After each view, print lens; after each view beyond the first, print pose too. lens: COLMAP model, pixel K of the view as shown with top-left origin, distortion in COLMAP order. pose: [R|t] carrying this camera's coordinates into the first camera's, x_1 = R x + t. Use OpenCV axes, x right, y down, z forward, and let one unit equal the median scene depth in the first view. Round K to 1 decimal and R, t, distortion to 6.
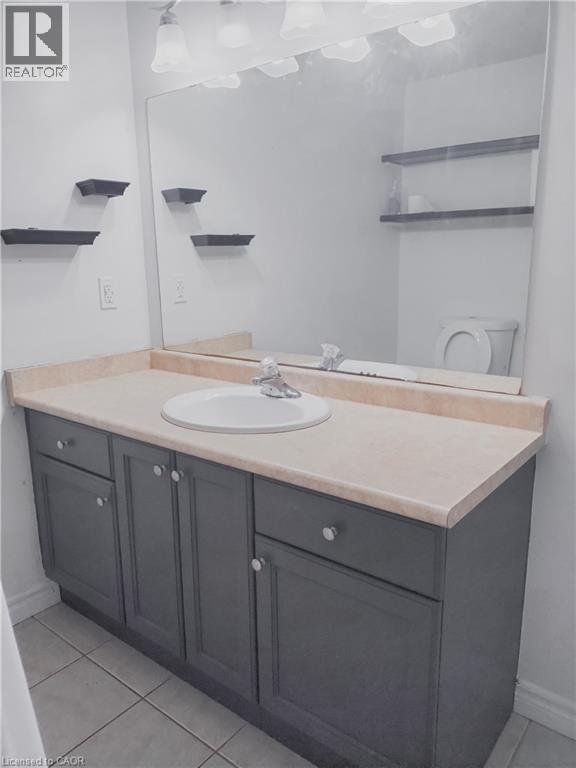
lens RADIAL K [[567.6, 0, 294.6], [0, 567.6, 385.5], [0, 0, 1]] dist [0.042891, -0.039329]
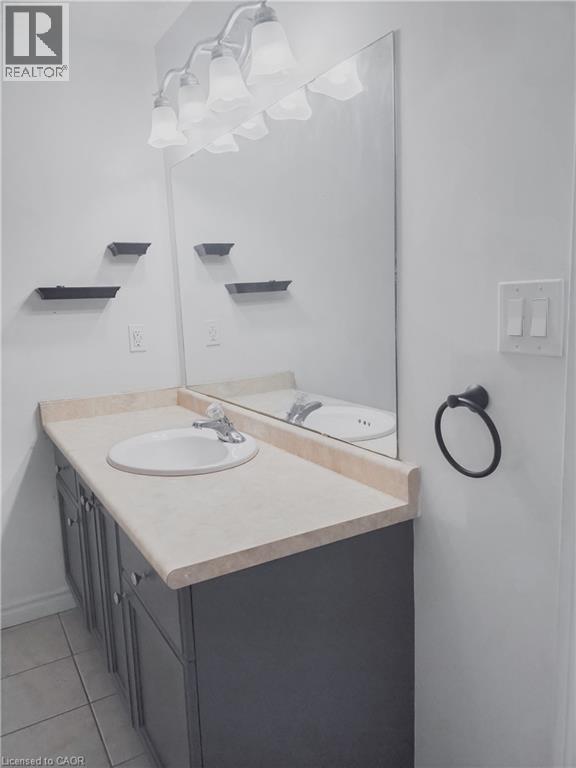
lens RADIAL K [[567.6, 0, 293.3], [0, 567.6, 387.7], [0, 0, 1]] dist [0.042891, -0.039329]
pose [[0.934277, 0.038115, -0.354505, 0.386015], [-0.055114, 0.997758, -0.037975, -0.037816], [0.352262, 0.055018, 0.934283, 0.052229]]
